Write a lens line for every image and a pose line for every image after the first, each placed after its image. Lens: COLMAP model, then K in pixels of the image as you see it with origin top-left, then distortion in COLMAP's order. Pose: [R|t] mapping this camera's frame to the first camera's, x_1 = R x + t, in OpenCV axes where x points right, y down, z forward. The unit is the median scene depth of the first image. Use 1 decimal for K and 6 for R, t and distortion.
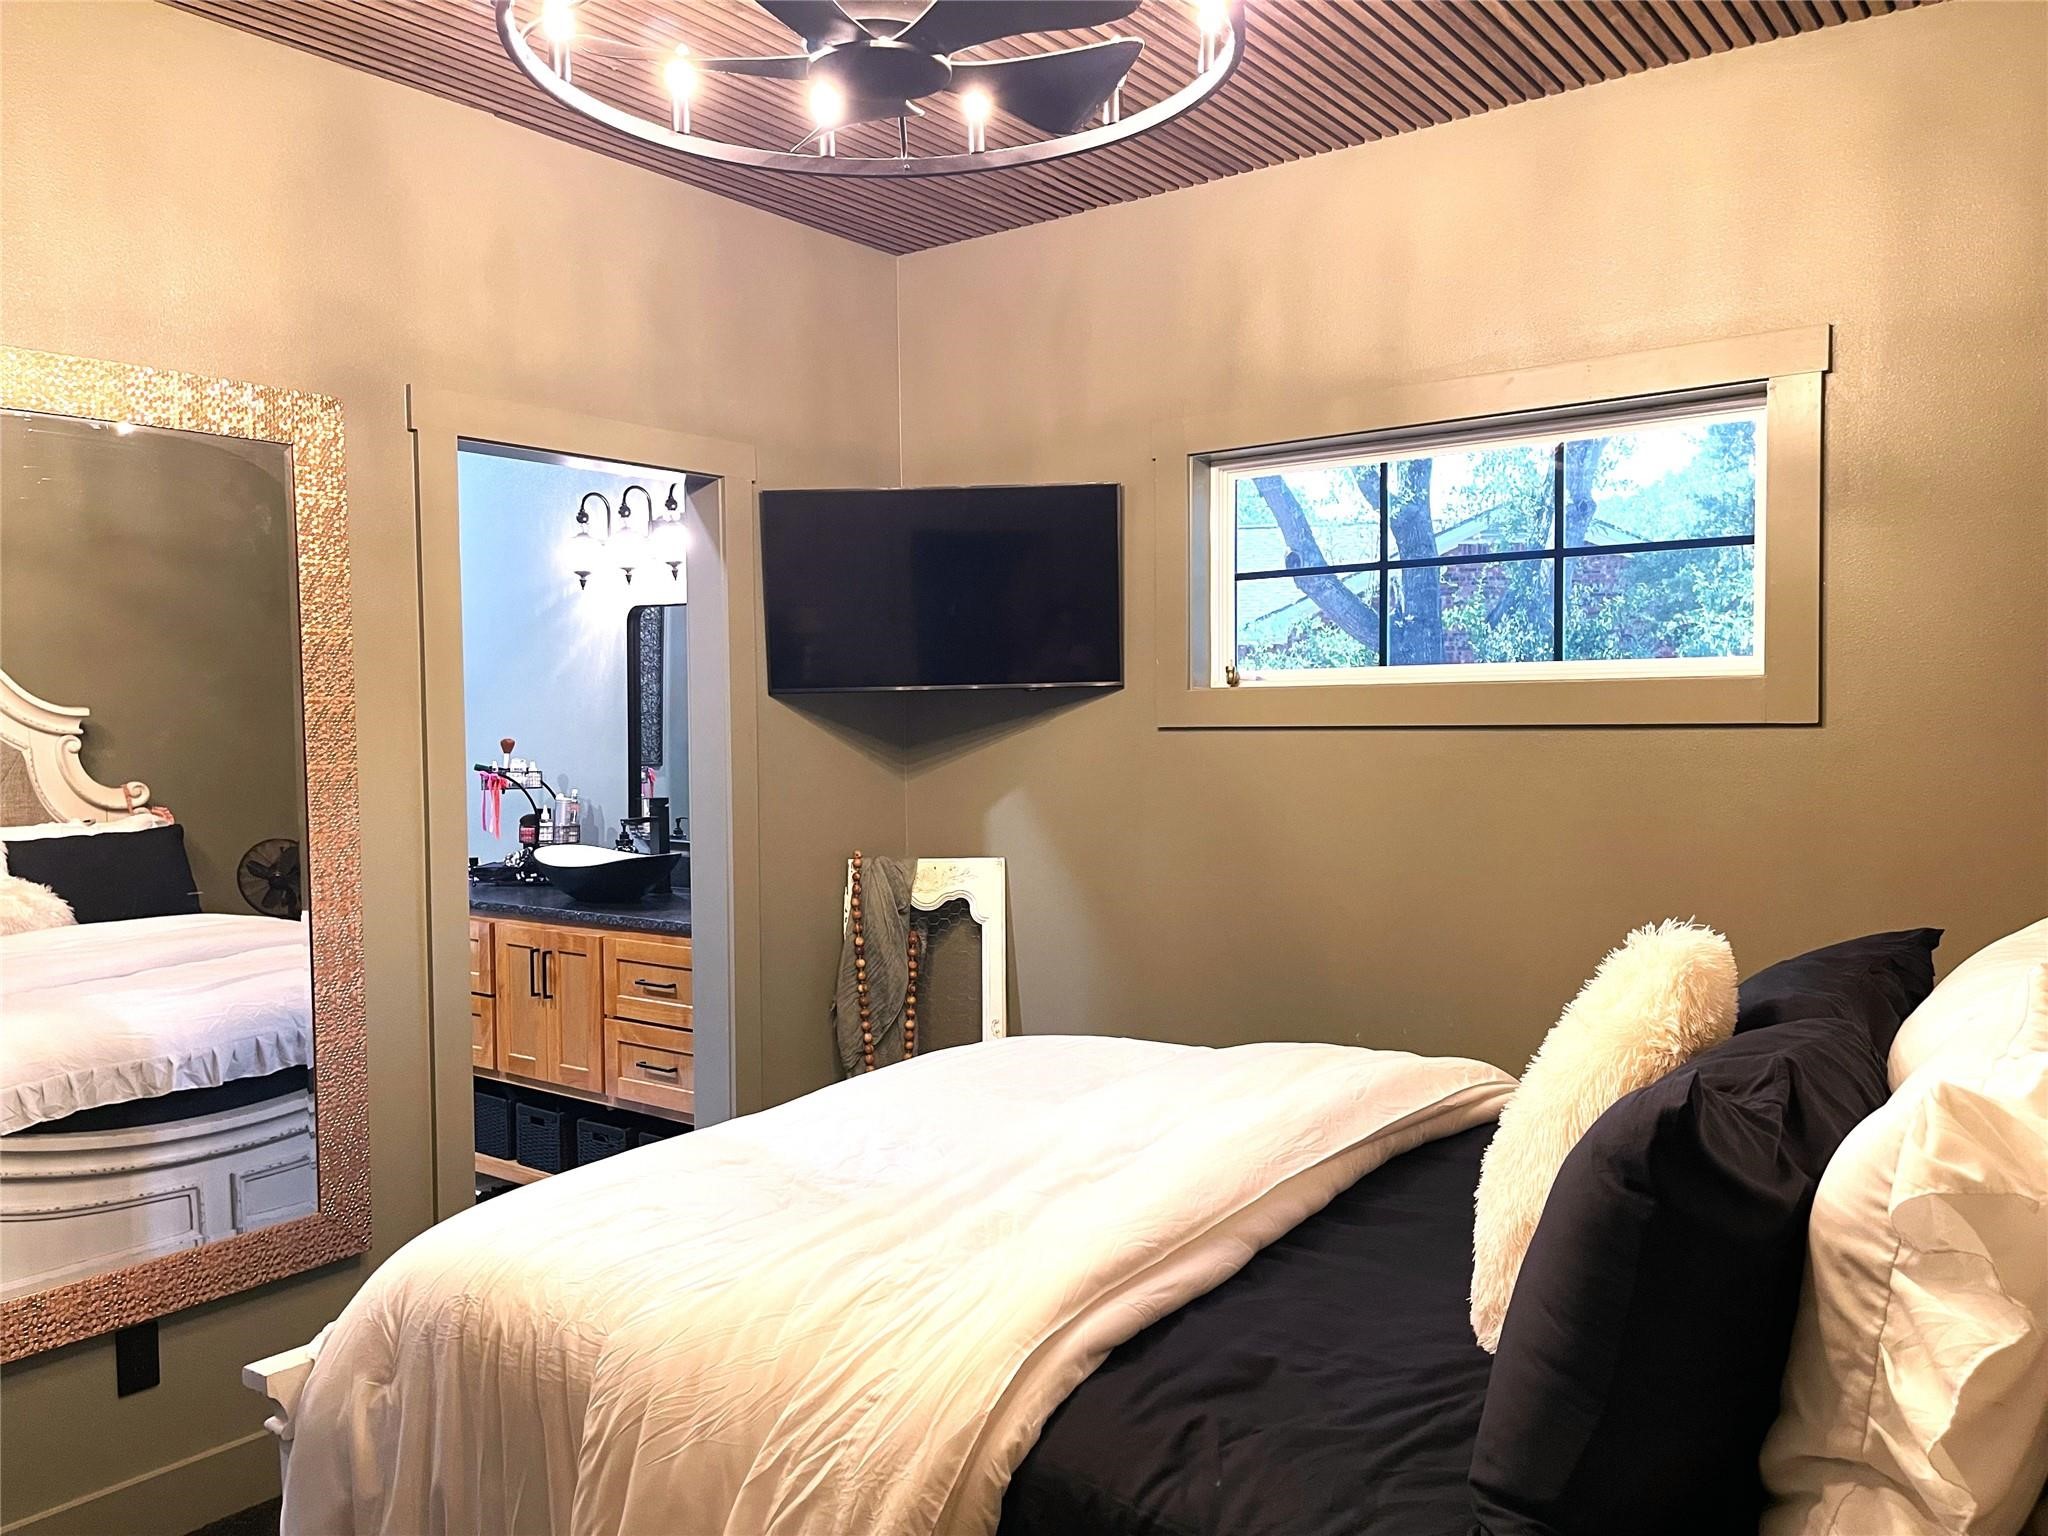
lens RADIAL K [[1531.5, 0, 1024.0], [0, 1531.5, 768.0], [0, 0, 1]] dist [0.015287, 0.000427]
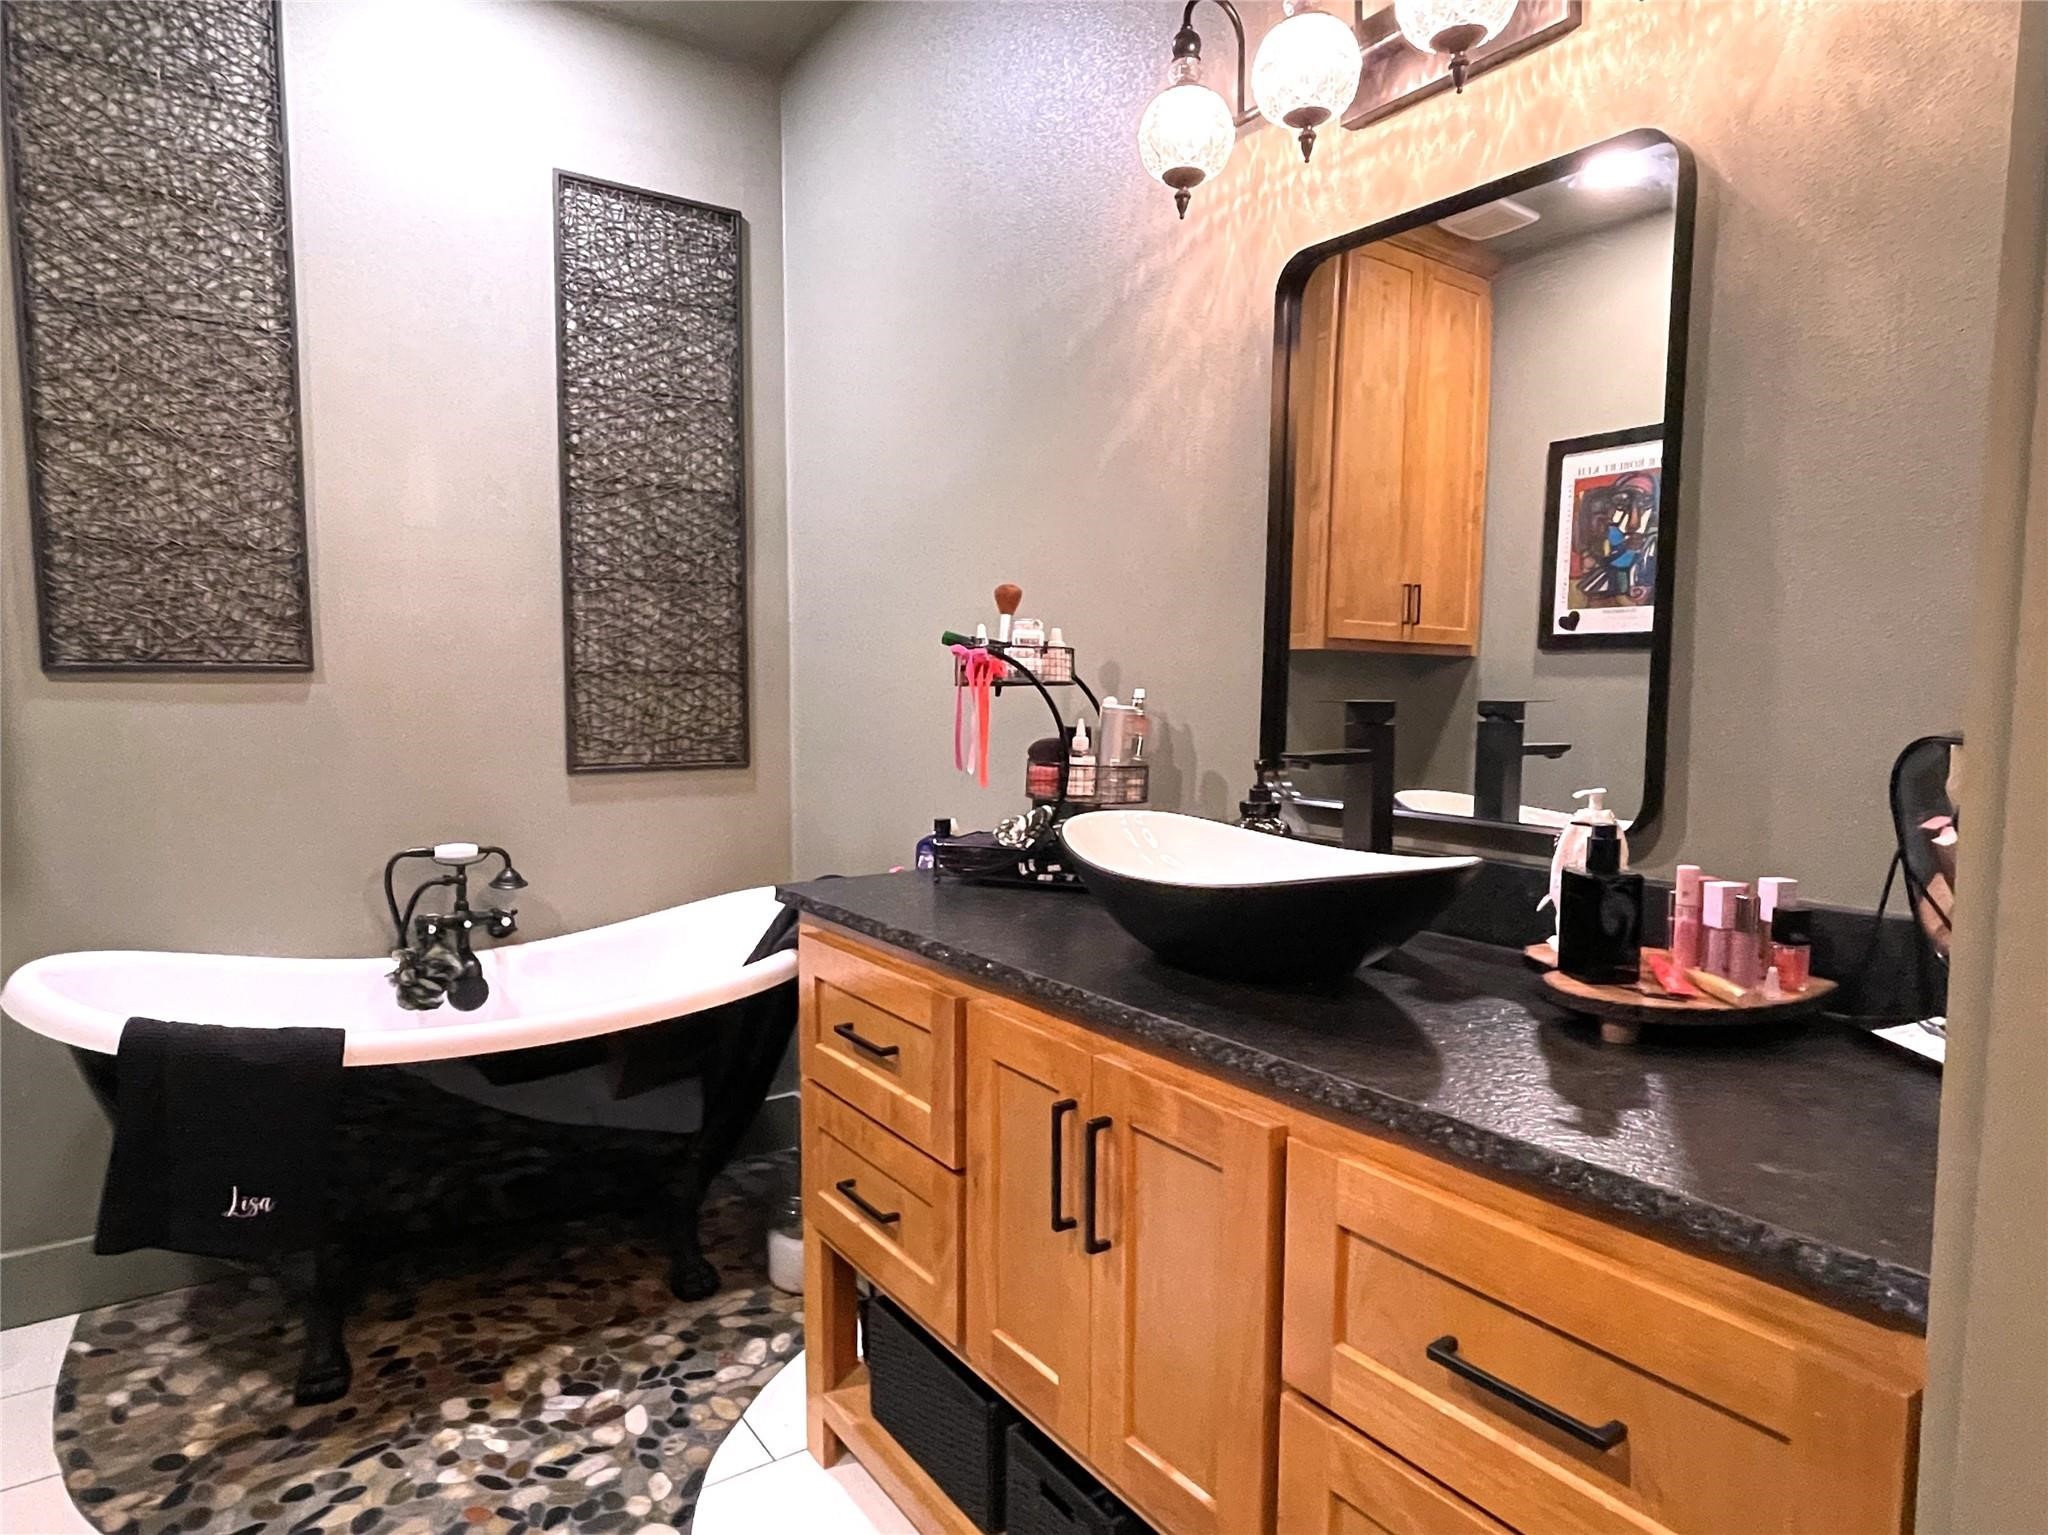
lens RADIAL K [[1195.8, 0, 1024.0], [0, 1195.8, 767.5], [0, 0, 1]] dist [0.000254, 0.000014]
pose [[0.951317, 0.035305, -0.306185, -0.217937], [-0.023899, 0.998876, 0.040922, 0.024419], [0.307285, -0.031612, 0.951092, 0.651775]]
